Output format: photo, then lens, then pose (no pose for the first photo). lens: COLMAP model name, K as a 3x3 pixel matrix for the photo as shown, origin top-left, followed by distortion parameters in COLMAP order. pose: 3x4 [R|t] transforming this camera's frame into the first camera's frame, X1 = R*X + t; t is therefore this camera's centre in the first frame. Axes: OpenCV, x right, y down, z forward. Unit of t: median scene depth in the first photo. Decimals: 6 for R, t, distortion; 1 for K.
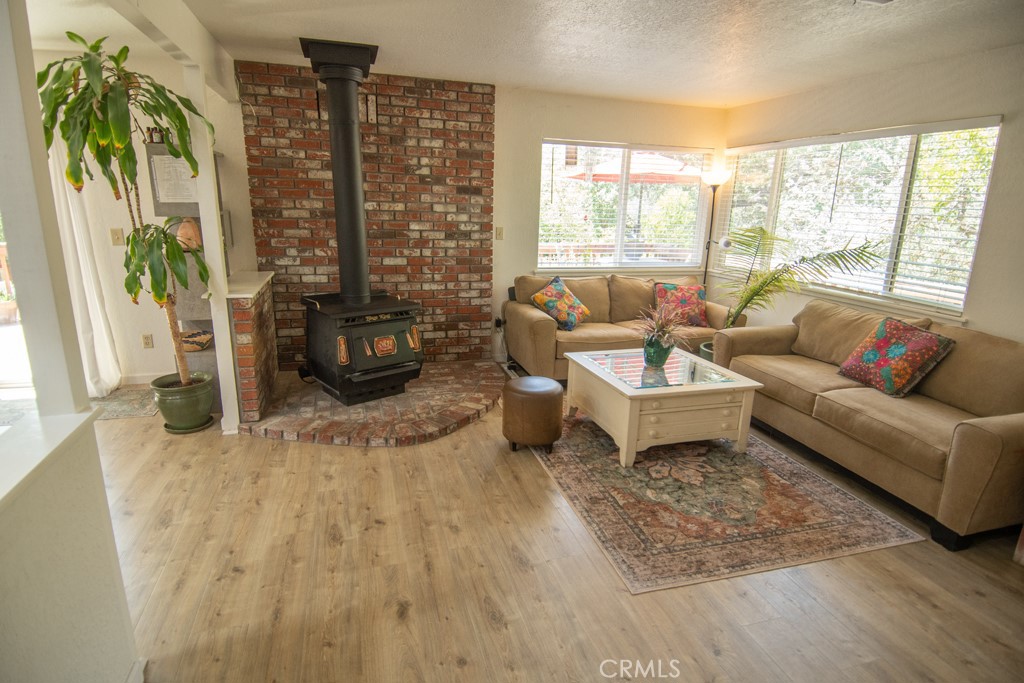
lens RADIAL K [[534.9, 0, 511.7], [0, 534.9, 335.8], [0, 0, 1]] dist [0.050353, -0.052722]
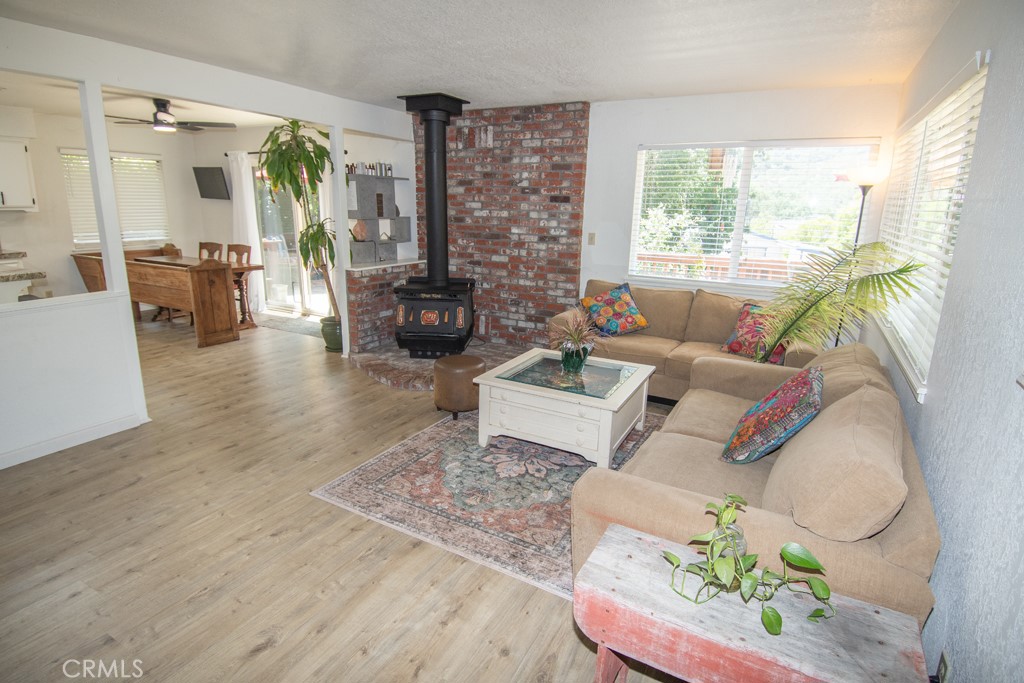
lens RADIAL K [[534.9, 0, 511.7], [0, 534.9, 335.8], [0, 0, 1]] dist [0.050353, -0.052722]
pose [[0.698519, 0.156347, -0.698302, 0.688144], [-0.174445, 0.983605, 0.045725, -0.026948], [0.694003, 0.089875, 0.714341, 0.168604]]
